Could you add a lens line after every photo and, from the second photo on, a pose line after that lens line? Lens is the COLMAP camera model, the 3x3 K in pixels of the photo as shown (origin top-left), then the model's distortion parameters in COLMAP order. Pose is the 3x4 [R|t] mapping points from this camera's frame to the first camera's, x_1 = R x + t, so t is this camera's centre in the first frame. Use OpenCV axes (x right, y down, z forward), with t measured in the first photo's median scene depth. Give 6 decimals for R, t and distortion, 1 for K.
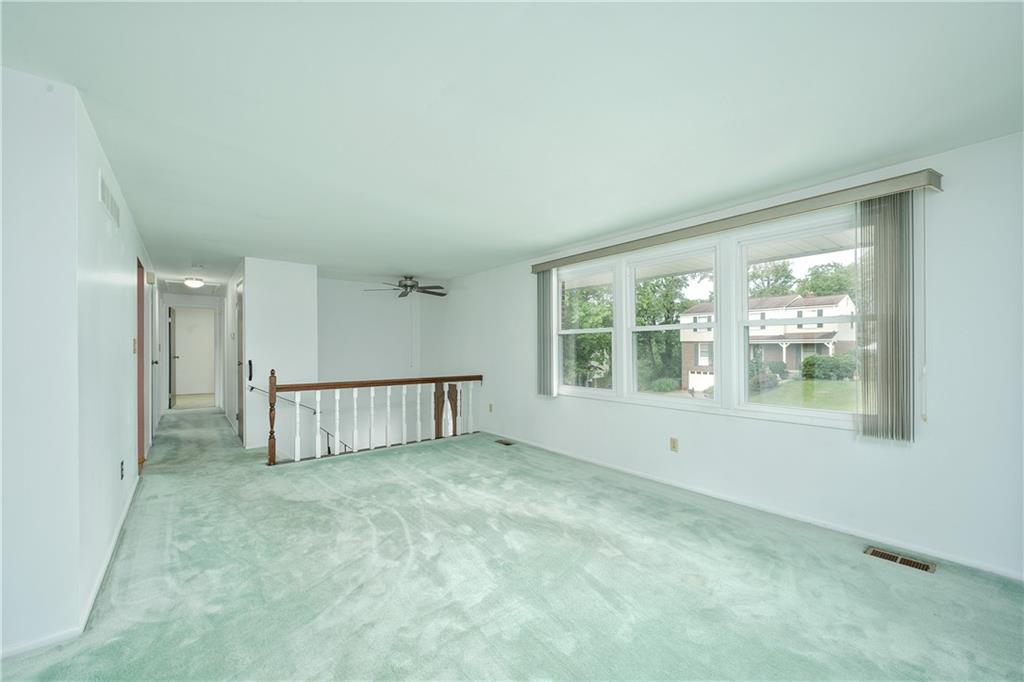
lens RADIAL K [[403.1, 0, 516.8], [0, 403.1, 347.8], [0, 0, 1]] dist [-0.000756, -0.000286]
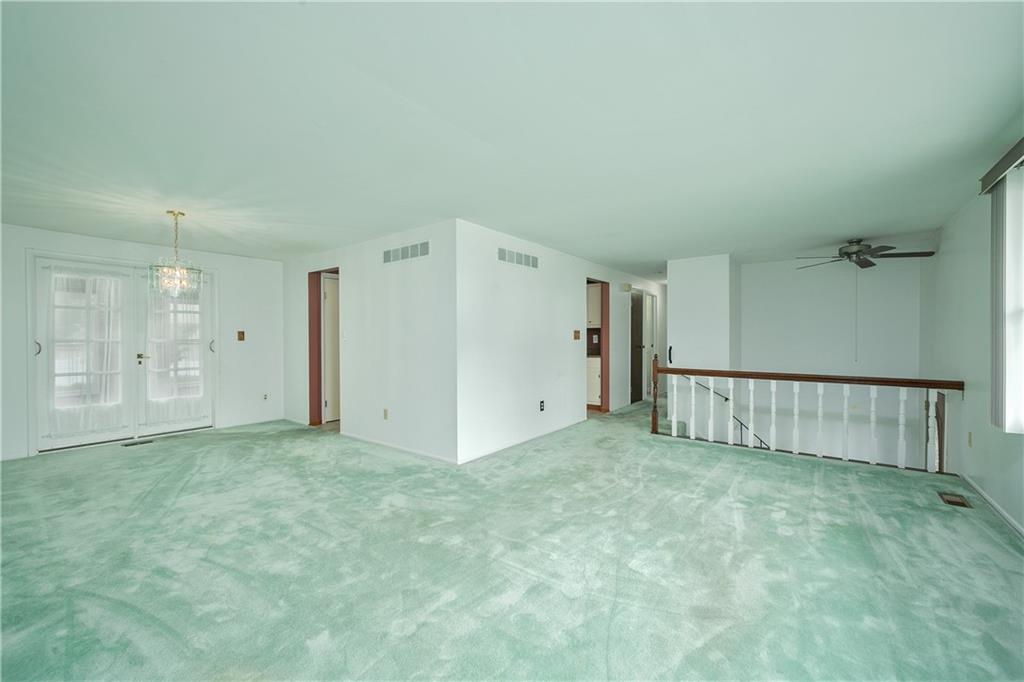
lens RADIAL K [[403.1, 0, 516.8], [0, 403.1, 347.8], [0, 0, 1]] dist [-0.000756, -0.000286]
pose [[0.248549, 0.027576, -0.968227, 0.447354], [0.004394, 0.999552, 0.029596, -0.003326], [0.968609, -0.011610, 0.248317, 0.297771]]
